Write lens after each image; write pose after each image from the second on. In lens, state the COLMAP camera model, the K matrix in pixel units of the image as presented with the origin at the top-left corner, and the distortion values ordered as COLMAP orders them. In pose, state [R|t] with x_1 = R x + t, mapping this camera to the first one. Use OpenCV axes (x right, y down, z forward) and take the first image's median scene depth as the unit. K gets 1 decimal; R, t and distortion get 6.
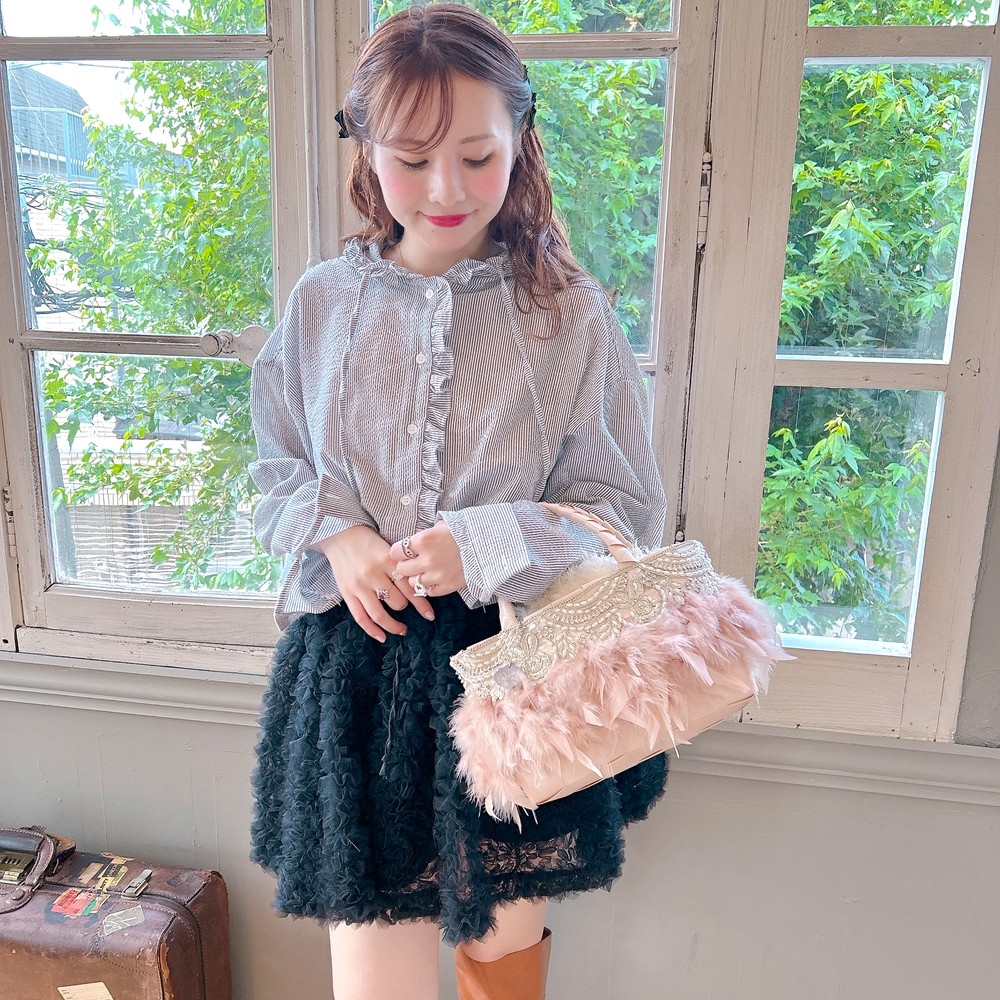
lens RADIAL K [[1010.0, 0, 494.5], [0, 1010.0, 502.4], [0, 0, 1]] dist [0.013470, -0.014610]
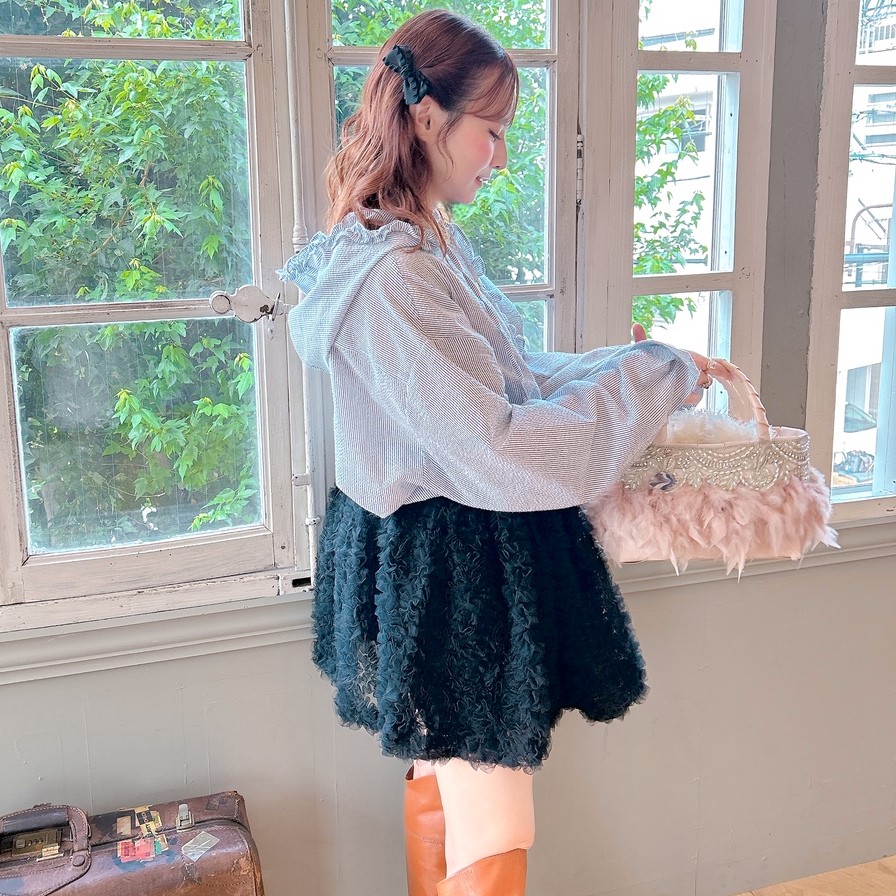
lens RADIAL K [[1009.8, 0, 392.3], [0, 1009.8, 395.7], [0, 0, 1]] dist [0.040842, -0.055084]
pose [[0.889754, -0.122882, 0.439589, -0.610439], [0.157051, 0.986694, -0.042062, 0.024418], [-0.428571, 0.106463, 0.897214, -0.093248]]
